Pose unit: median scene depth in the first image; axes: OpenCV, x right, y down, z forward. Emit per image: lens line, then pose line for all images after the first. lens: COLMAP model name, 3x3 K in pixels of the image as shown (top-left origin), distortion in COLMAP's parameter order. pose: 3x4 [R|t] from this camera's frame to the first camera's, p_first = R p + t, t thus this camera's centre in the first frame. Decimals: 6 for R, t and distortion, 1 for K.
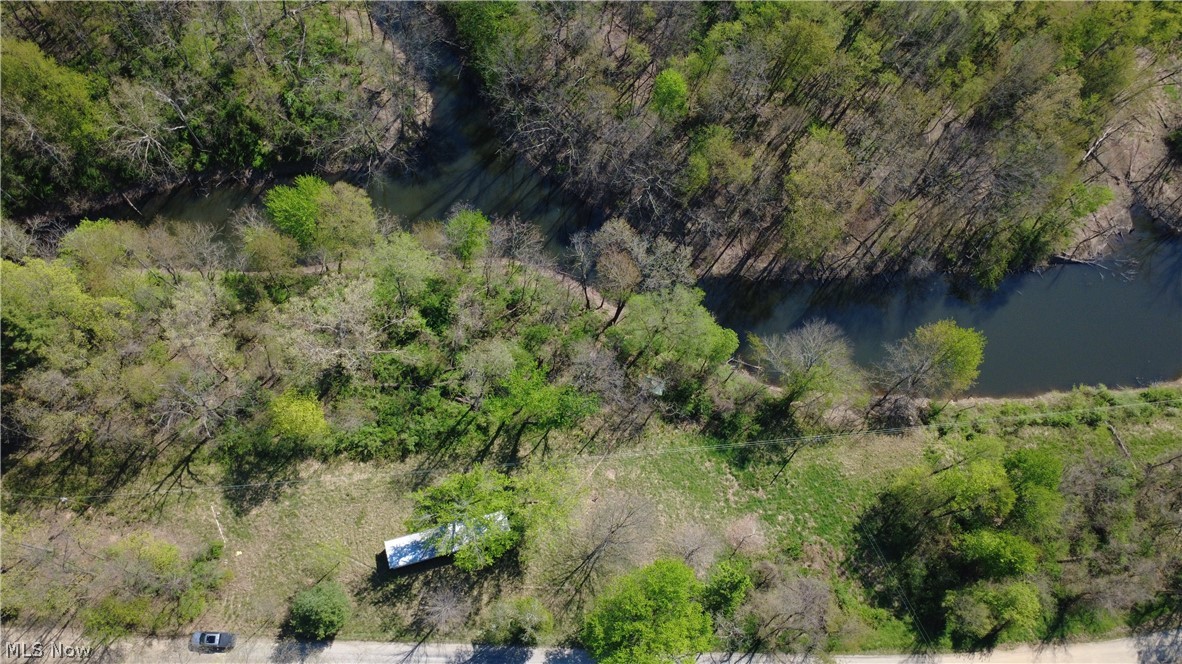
lens RADIAL K [[846.2, 0, 591.0], [0, 846.2, 332.0], [0, 0, 1]] dist [-0.038473, -0.001635]
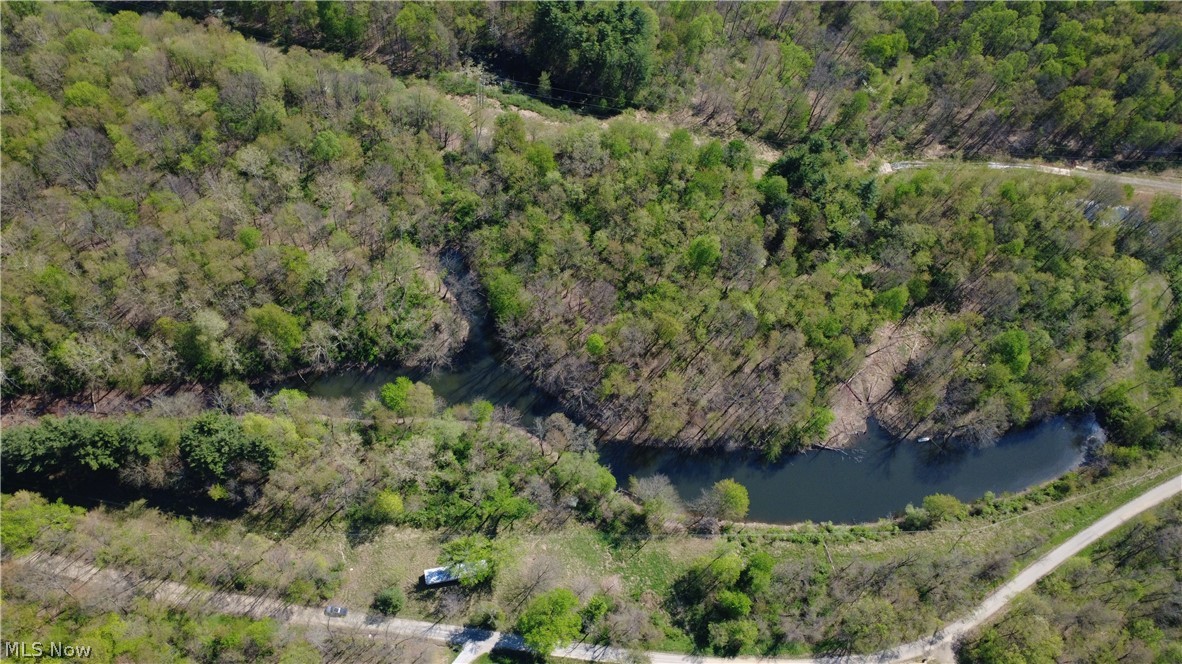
lens RADIAL K [[846.2, 0, 591.0], [0, 846.2, 332.0], [0, 0, 1]] dist [-0.038473, -0.001635]
pose [[0.996474, 0.082241, -0.016632, 0.122706], [-0.083602, 0.990018, -0.113466, -0.103778], [0.007134, 0.114457, 0.993403, -0.954023]]
